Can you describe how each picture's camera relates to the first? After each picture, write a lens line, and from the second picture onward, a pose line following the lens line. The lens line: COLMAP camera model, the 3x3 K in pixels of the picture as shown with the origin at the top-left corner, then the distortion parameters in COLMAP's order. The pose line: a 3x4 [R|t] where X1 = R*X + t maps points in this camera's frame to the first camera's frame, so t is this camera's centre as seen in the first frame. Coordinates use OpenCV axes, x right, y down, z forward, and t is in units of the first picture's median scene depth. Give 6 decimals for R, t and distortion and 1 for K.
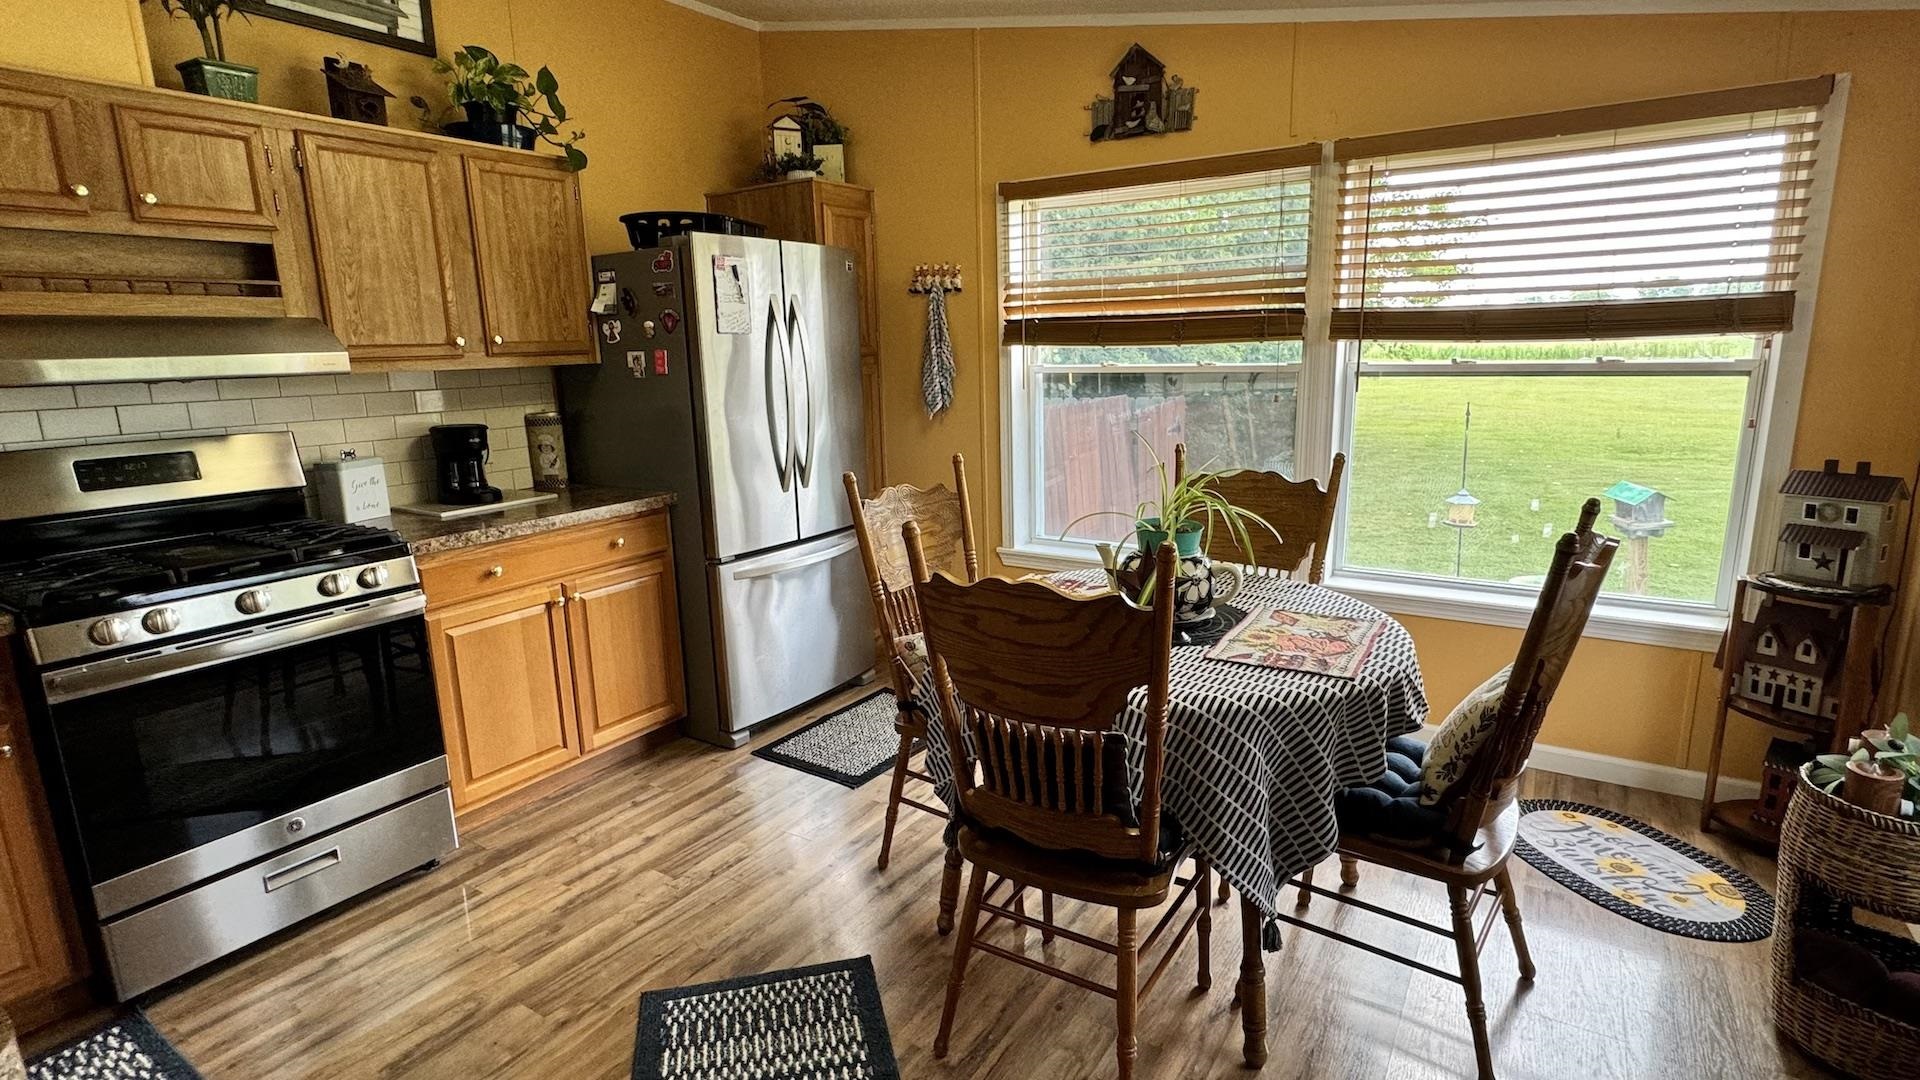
lens RADIAL K [[938.6, 0, 960.0], [0, 938.6, 540.0], [0, 0, 1]] dist [-0.002371, 0.000526]
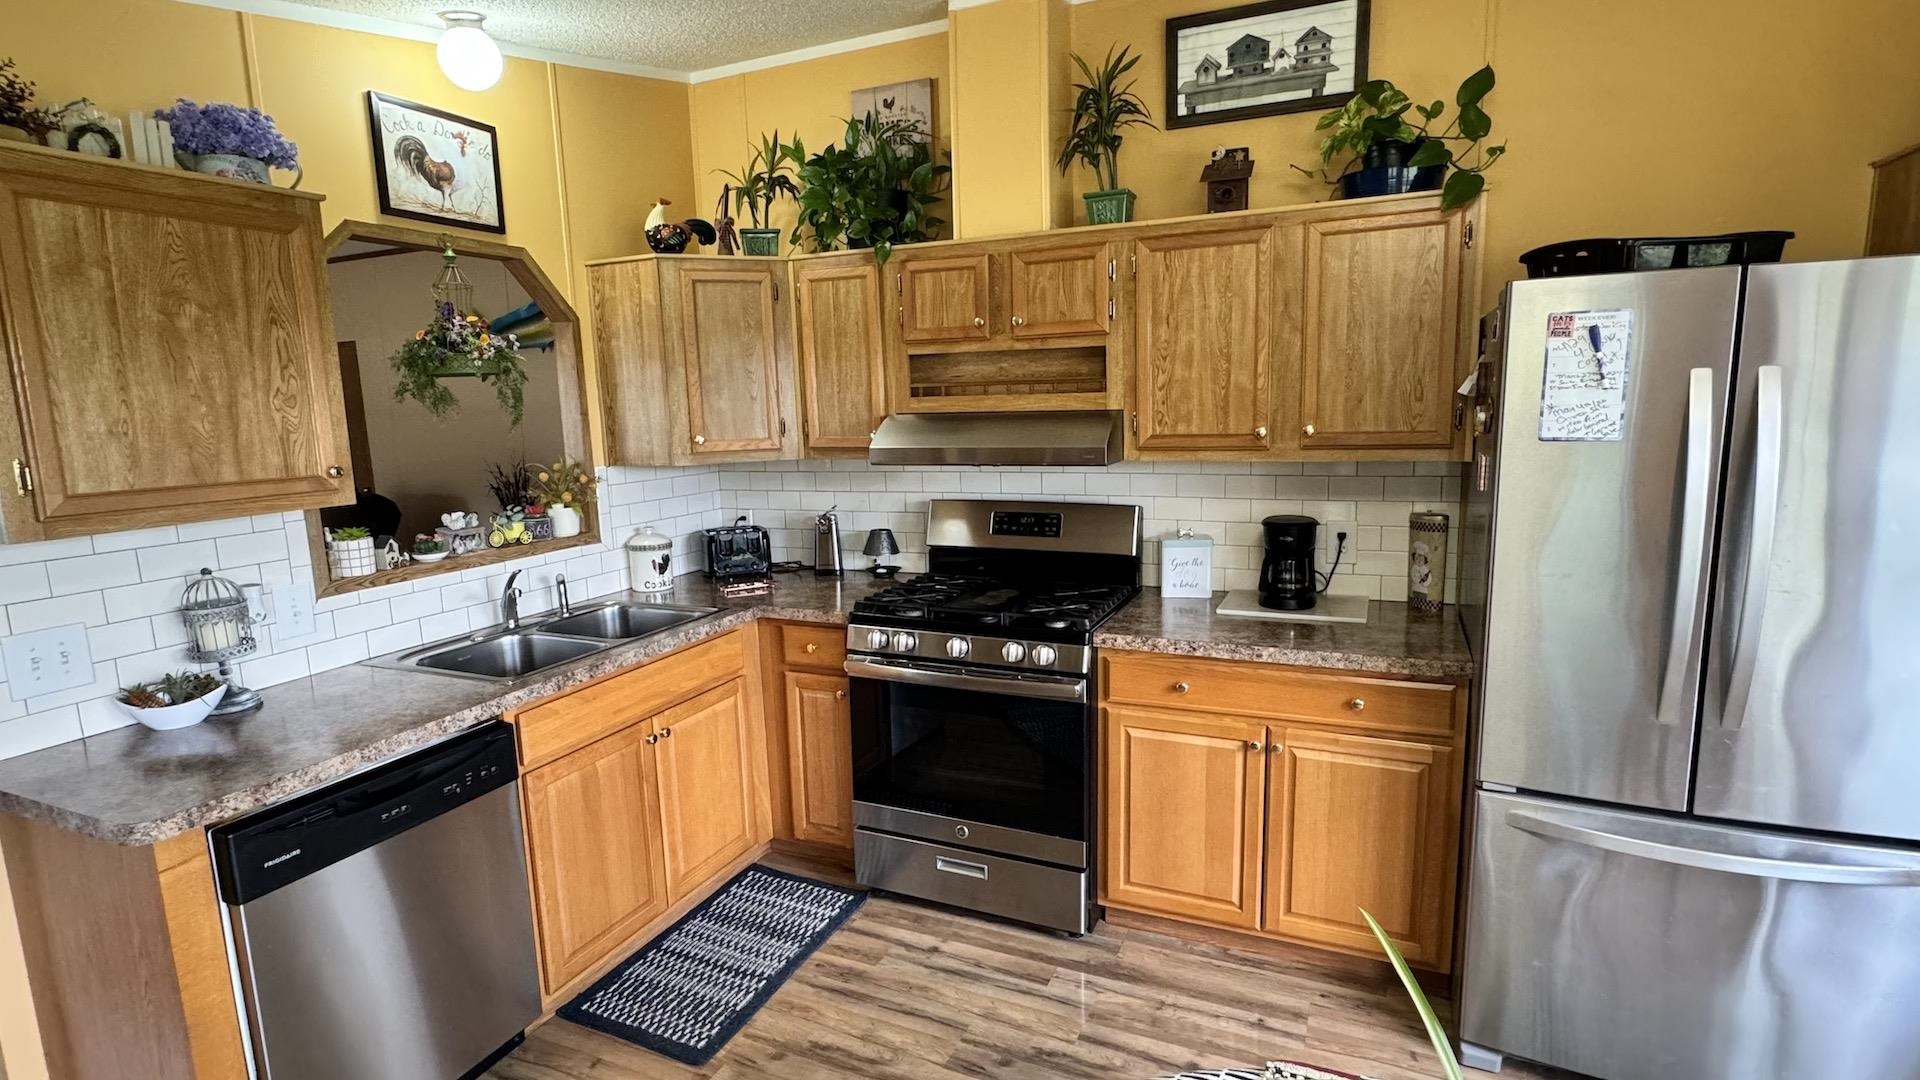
lens RADIAL K [[938.6, 0, 960.0], [0, 938.6, 540.0], [0, 0, 1]] dist [-0.002371, 0.000526]
pose [[0.144599, 0.177899, -0.973367, 0.341079], [-0.176356, 0.972589, 0.151558, -0.206463], [0.973648, 0.149744, 0.172009, 0.605738]]
